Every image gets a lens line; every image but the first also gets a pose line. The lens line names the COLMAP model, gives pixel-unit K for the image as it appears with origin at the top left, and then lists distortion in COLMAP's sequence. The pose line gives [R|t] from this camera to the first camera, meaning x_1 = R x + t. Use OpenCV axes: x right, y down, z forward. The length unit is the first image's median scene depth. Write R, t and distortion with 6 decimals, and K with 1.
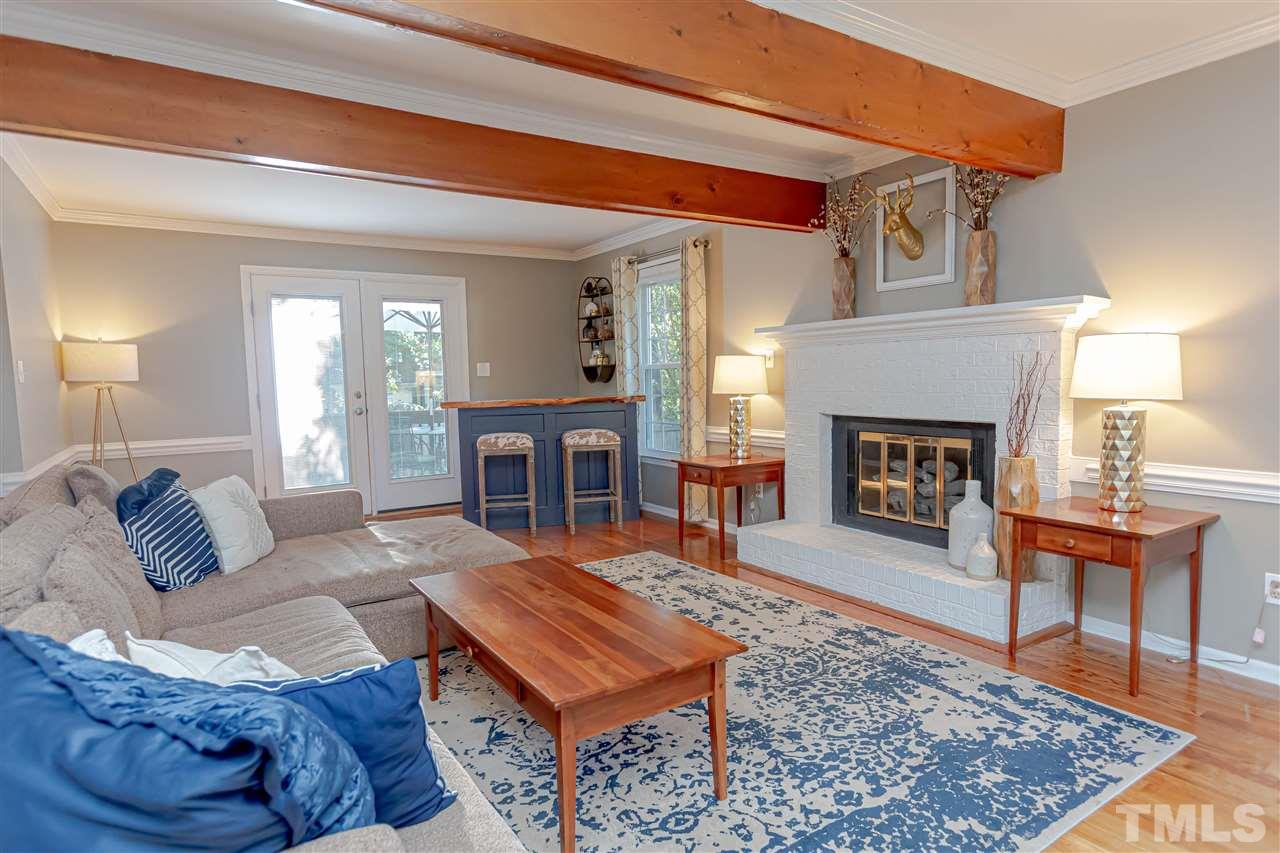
lens RADIAL K [[685.9, 0, 620.2], [0, 685.9, 426.4], [0, 0, 1]] dist [0.000475, 0.001064]
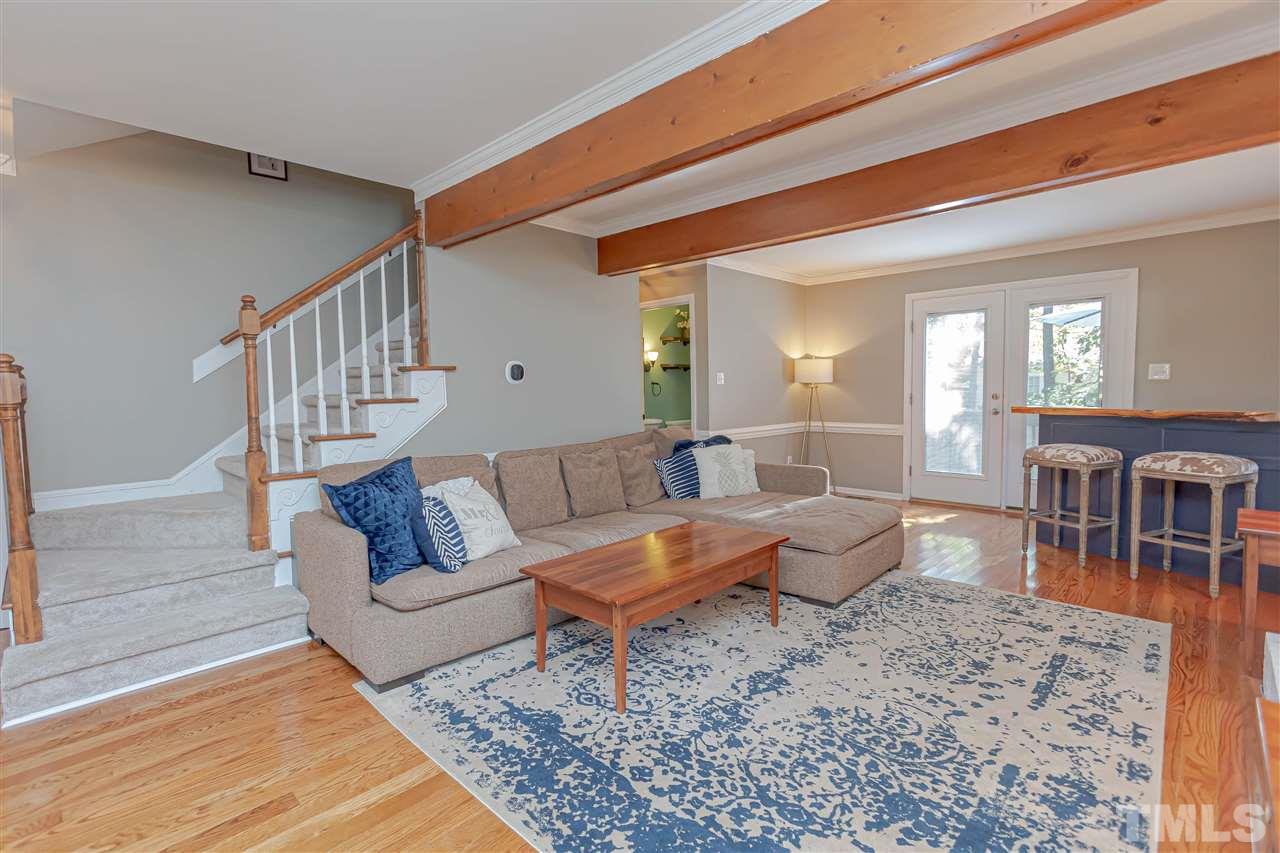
lens RADIAL K [[576.6, 0, 640.9], [0, 576.6, 421.2], [0, 0, 1]] dist [-0.021981, 0.016835]
pose [[0.260124, 0.076062, -0.962575, 0.681700], [-0.063510, 0.996082, 0.061547, -0.051613], [0.963484, 0.045123, 0.263936, 0.415161]]
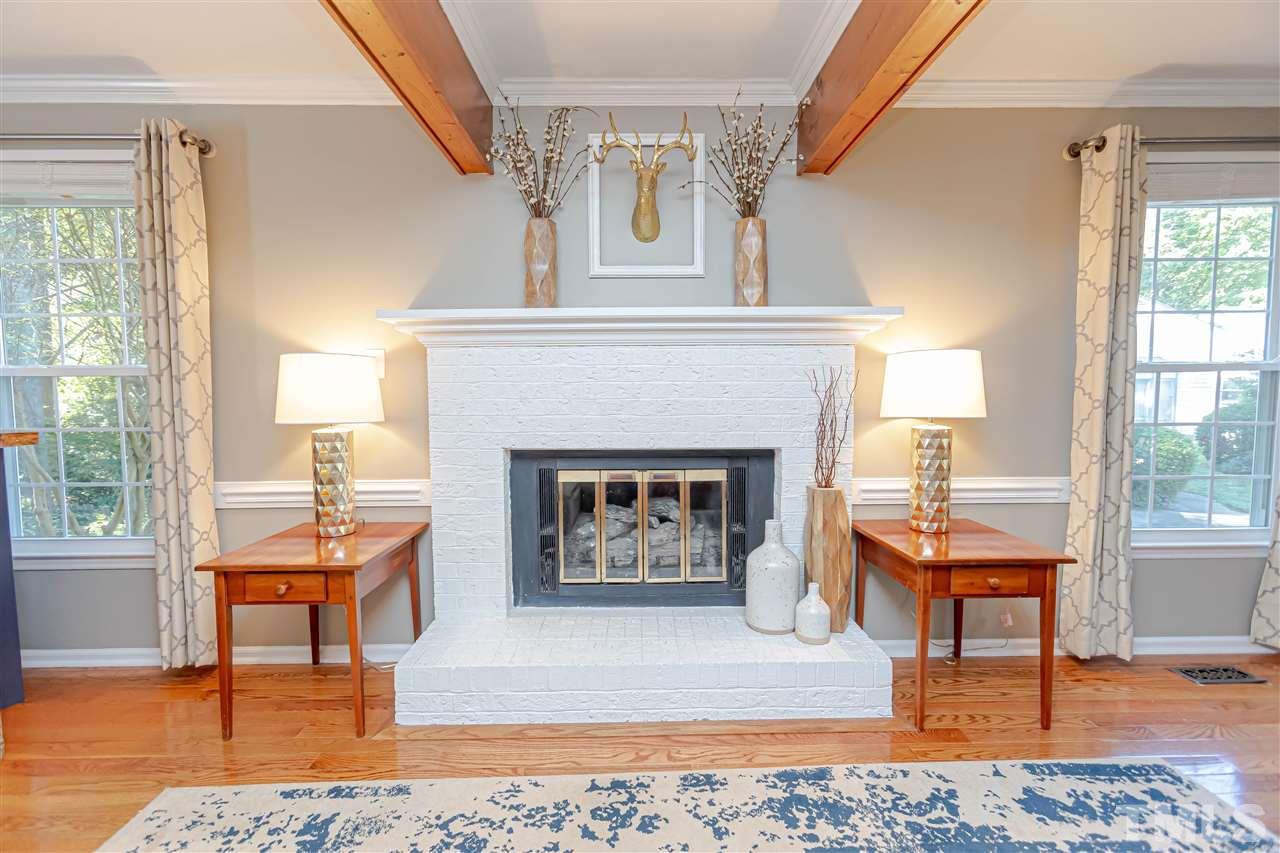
lens RADIAL K [[576.6, 0, 640.9], [0, 576.6, 421.2], [0, 0, 1]] dist [-0.021981, 0.016835]
pose [[0.508527, -0.037352, 0.860236, -0.154945], [0.059434, 0.998199, 0.008208, -0.054950], [-0.858992, 0.046953, 0.509831, 0.787654]]
